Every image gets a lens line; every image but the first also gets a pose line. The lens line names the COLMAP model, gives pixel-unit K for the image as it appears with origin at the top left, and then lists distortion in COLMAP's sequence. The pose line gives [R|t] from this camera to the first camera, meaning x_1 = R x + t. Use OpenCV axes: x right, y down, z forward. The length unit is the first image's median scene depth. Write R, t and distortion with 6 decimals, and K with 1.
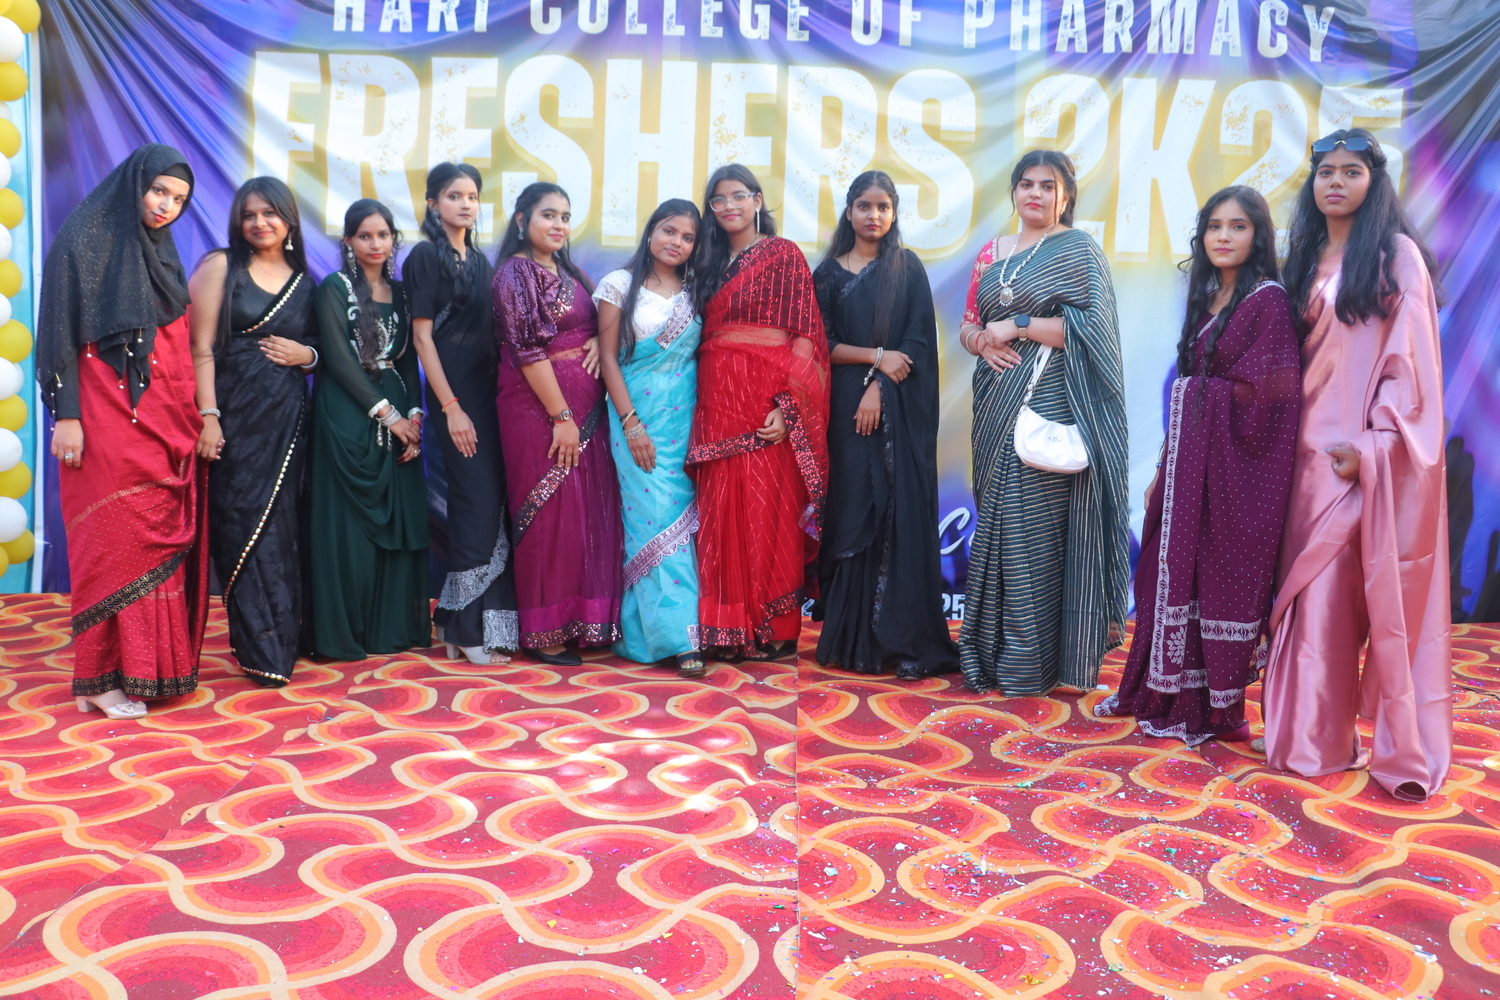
lens RADIAL K [[1518.1, 0, 749.1], [0, 1518.1, 586.2], [0, 0, 1]] dist [-0.238605, 0.324431]
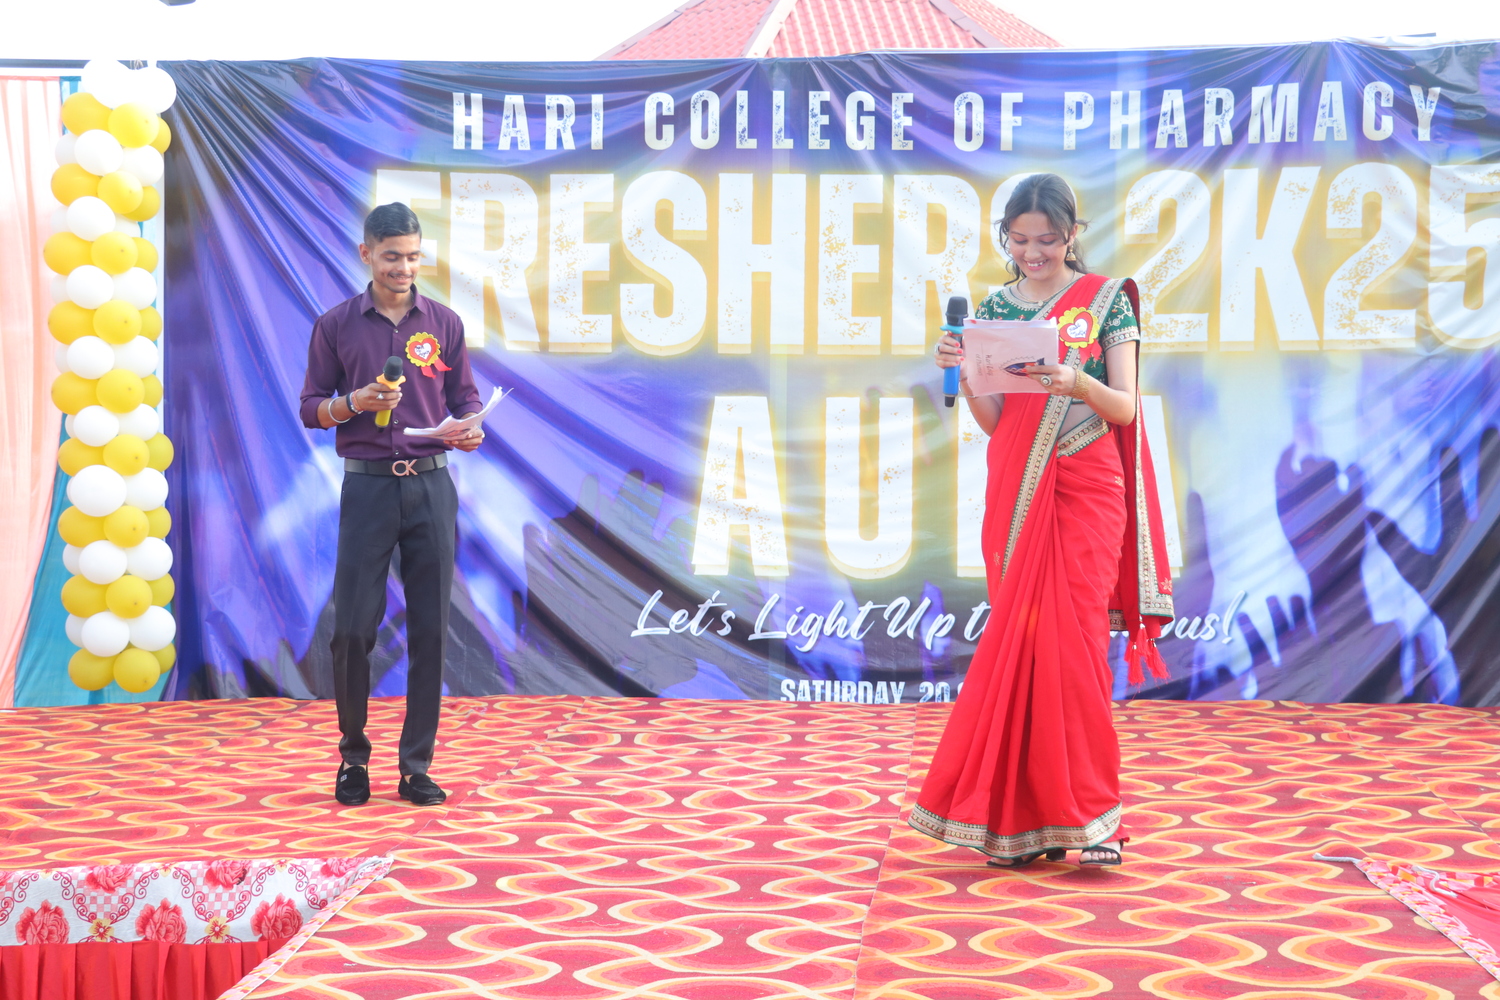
lens RADIAL K [[2496.9, 0, 783.3], [0, 2496.9, 539.1], [0, 0, 1]] dist [0.208131, 0.074872]
pose [[0.998832, -0.024481, -0.041649, 0.016183], [0.020248, 0.994862, -0.099191, 0.075379], [0.043863, 0.098231, 0.994196, -0.727107]]
